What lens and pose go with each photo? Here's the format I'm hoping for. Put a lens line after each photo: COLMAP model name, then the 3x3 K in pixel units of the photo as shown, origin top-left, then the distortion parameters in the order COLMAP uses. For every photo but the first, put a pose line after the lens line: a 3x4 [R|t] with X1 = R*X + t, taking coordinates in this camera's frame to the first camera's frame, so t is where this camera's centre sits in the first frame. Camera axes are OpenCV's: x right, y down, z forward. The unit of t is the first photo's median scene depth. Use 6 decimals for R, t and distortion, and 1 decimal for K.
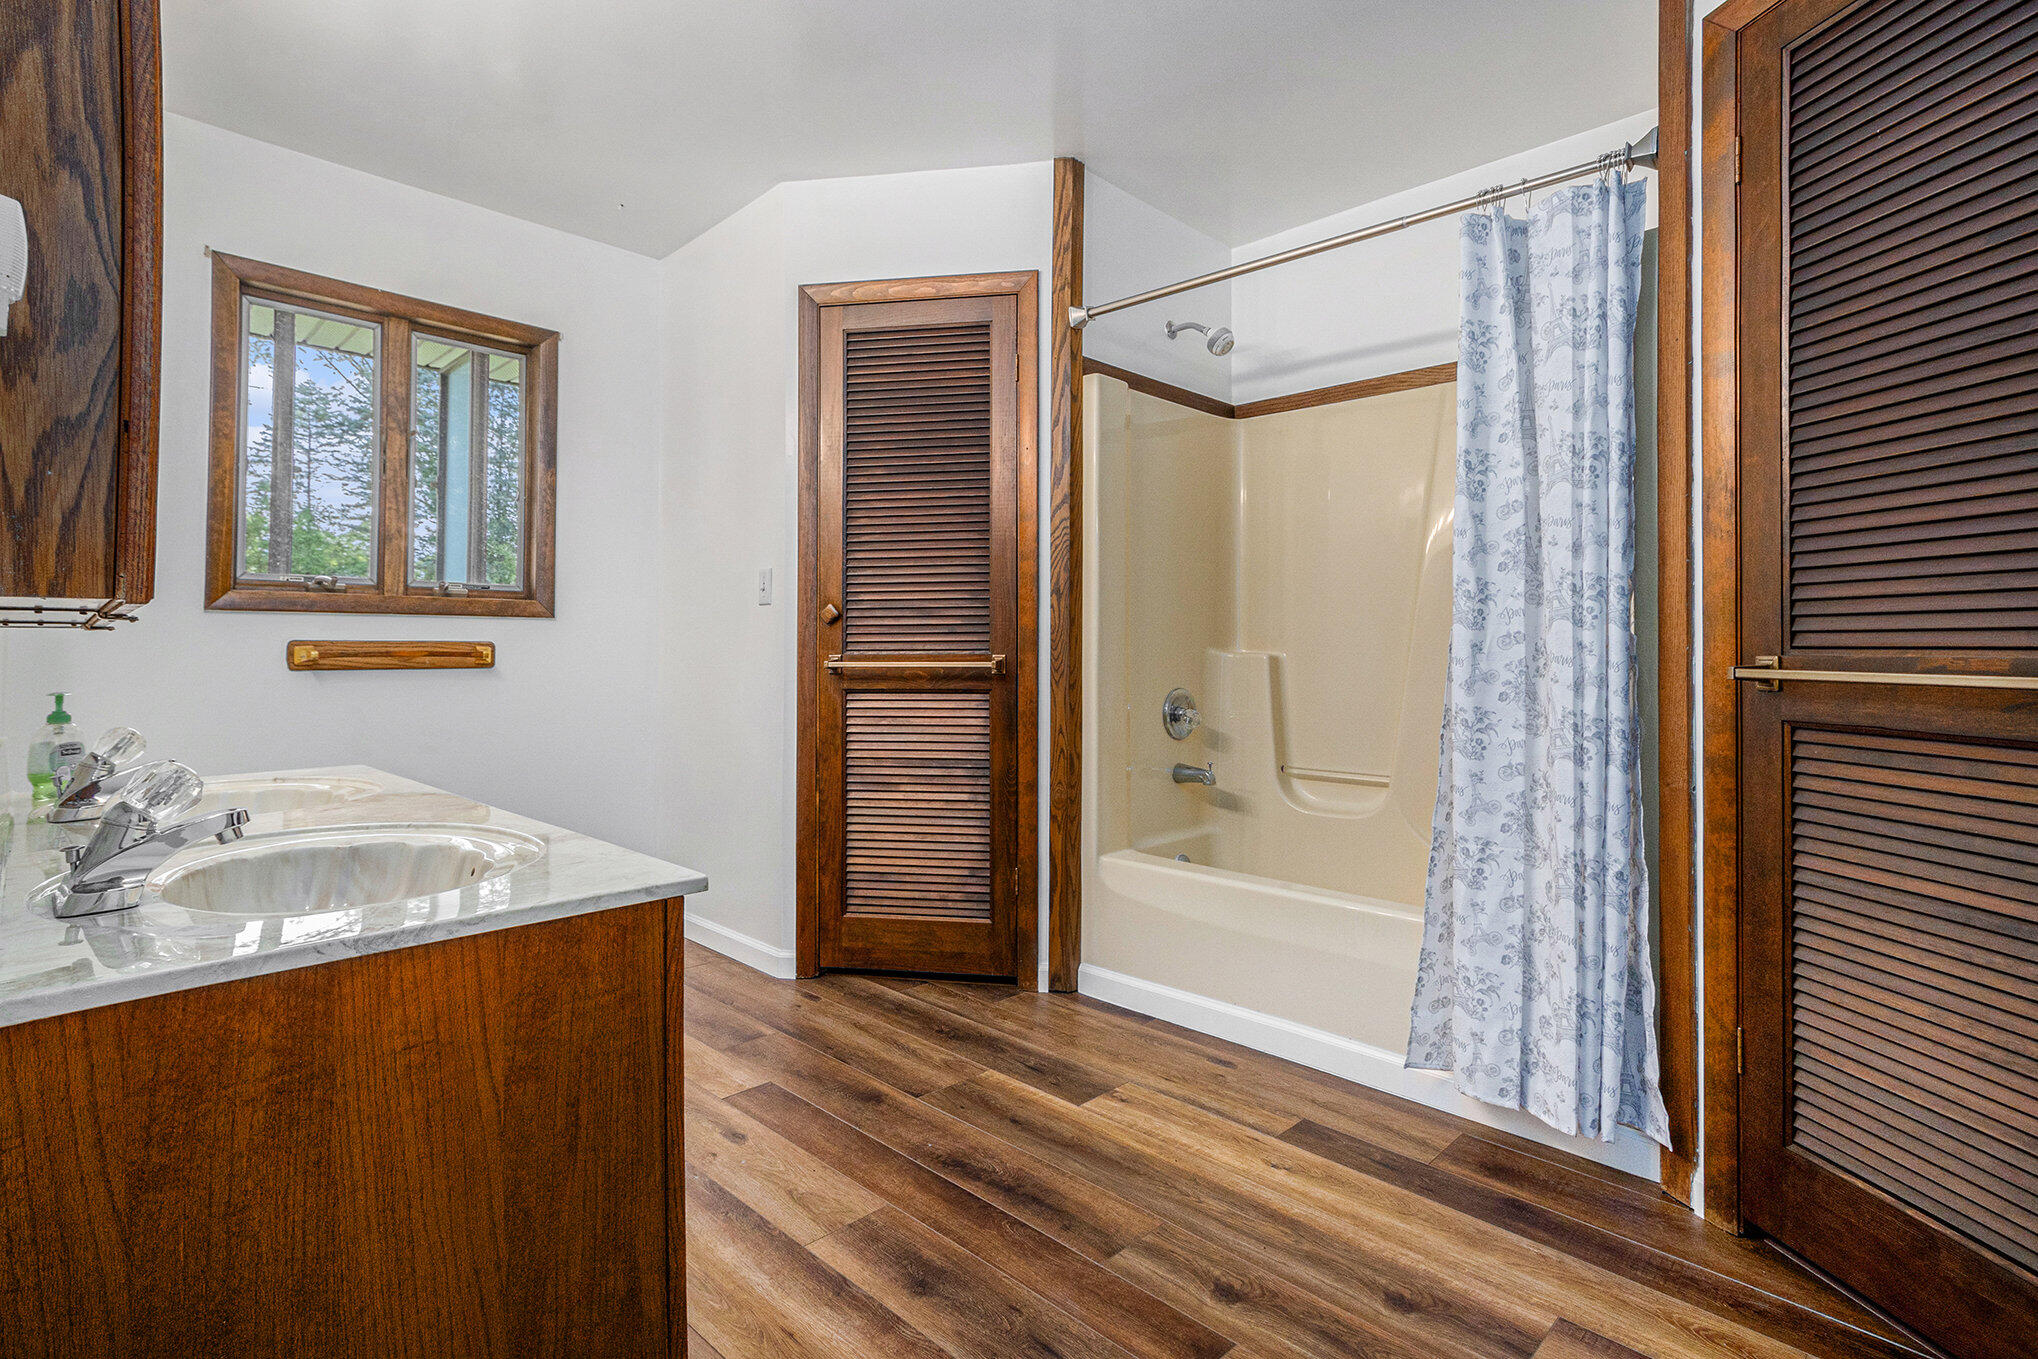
lens RADIAL K [[957.8, 0, 1042.9], [0, 957.8, 661.7], [0, 0, 1]] dist [0.011327, -0.000480]
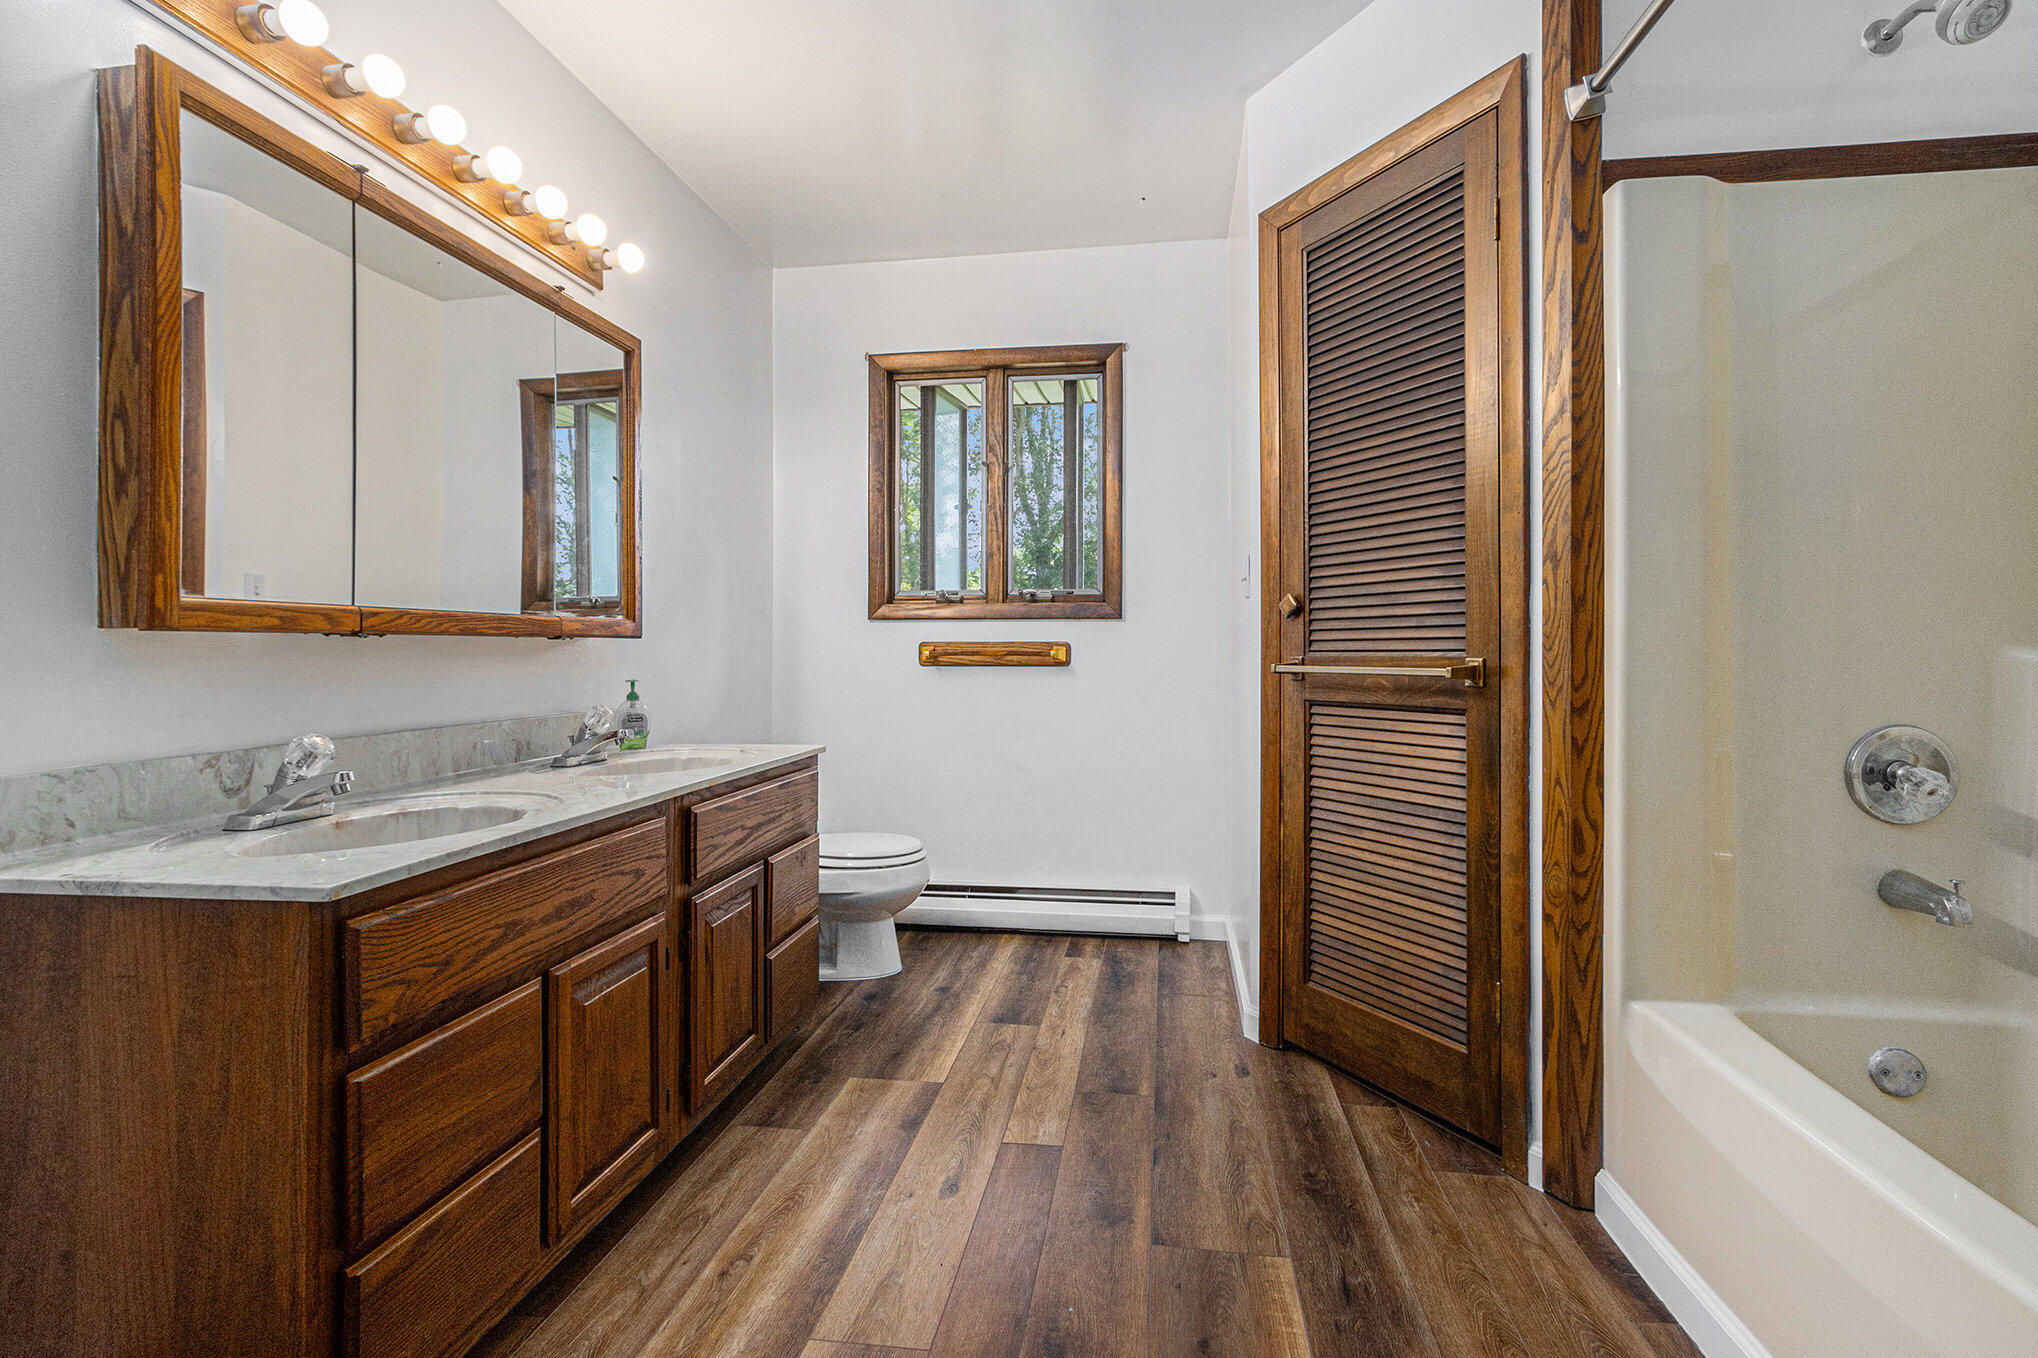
lens RADIAL K [[957.8, 0, 1042.9], [0, 957.8, 661.2], [0, 0, 1]] dist [0.011327, -0.000480]
pose [[0.603298, 0.010435, -0.797448, 0.308603], [-0.008716, 0.999941, 0.006491, -0.006711], [0.797468, 0.003035, 0.603353, 0.352552]]
